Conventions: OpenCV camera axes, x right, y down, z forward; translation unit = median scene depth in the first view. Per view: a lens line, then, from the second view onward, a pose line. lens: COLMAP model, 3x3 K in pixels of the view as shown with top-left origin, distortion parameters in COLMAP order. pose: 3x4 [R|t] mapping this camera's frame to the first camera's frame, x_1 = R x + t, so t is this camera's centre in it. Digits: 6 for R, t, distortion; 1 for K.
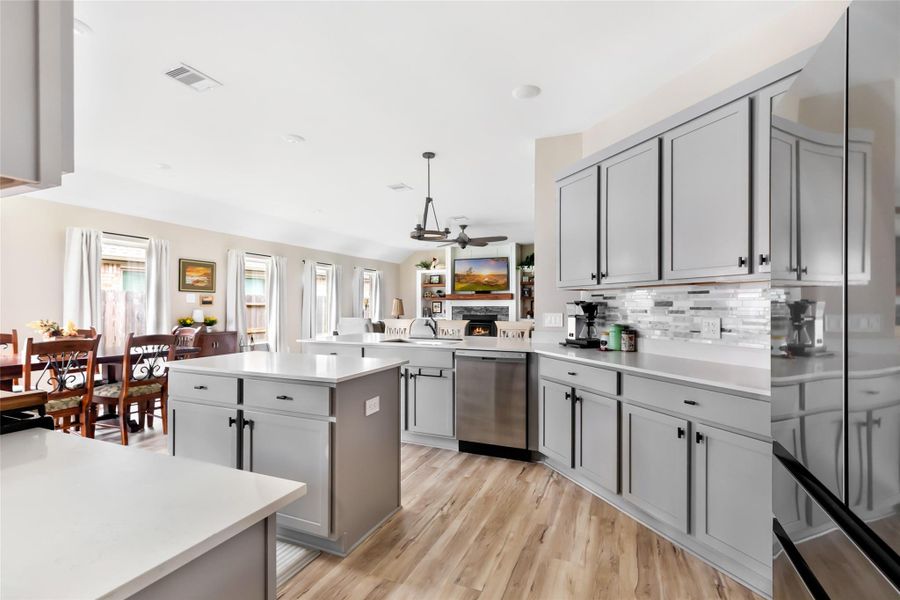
lens RADIAL K [[418.8, 0, 452.7], [0, 418.8, 308.5], [0, 0, 1]] dist [0.012938, -0.000549]
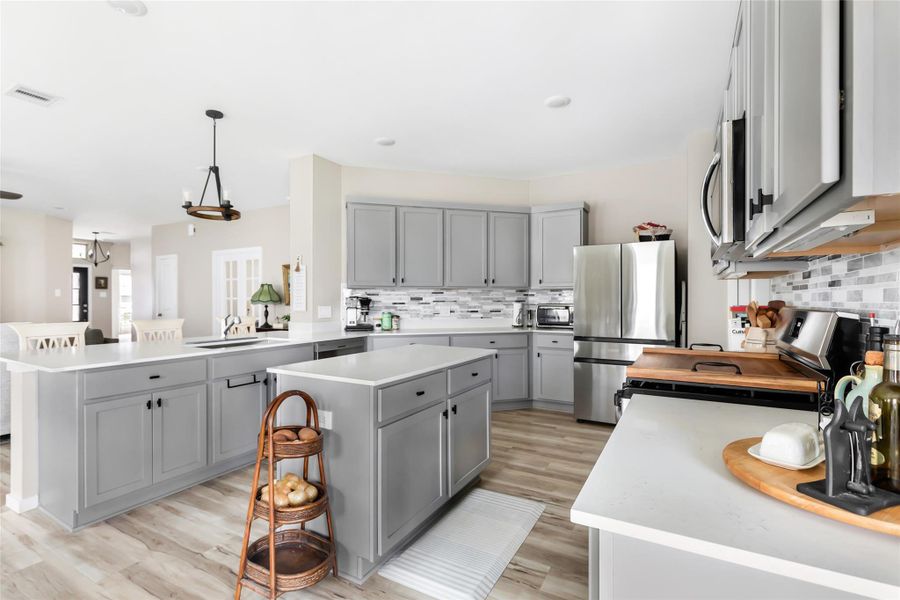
lens RADIAL K [[408.1, 0, 450.0], [0, 408.1, 300.0], [0, 0, 1]] dist [0.001849, -0.000316]
pose [[0.104933, -0.002941, 0.994475, -0.320678], [0.006049, 0.999979, 0.002319, -0.002690], [-0.994461, 0.005772, 0.104948, 0.189165]]
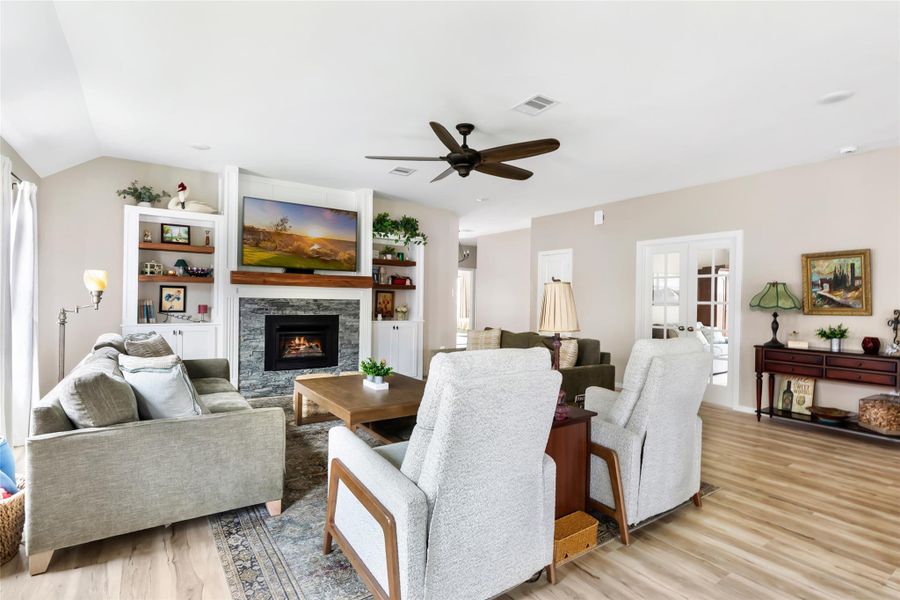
lens RADIAL K [[443.3, 0, 453.3], [0, 443.3, 302.2], [0, 0, 1]] dist [0.004261, 0.000241]
pose [[0.537491, 0.005185, 0.843253, -0.298244], [-0.012580, 0.999919, 0.001871, -0.004249], [-0.843175, -0.011614, 0.537513, 0.564492]]
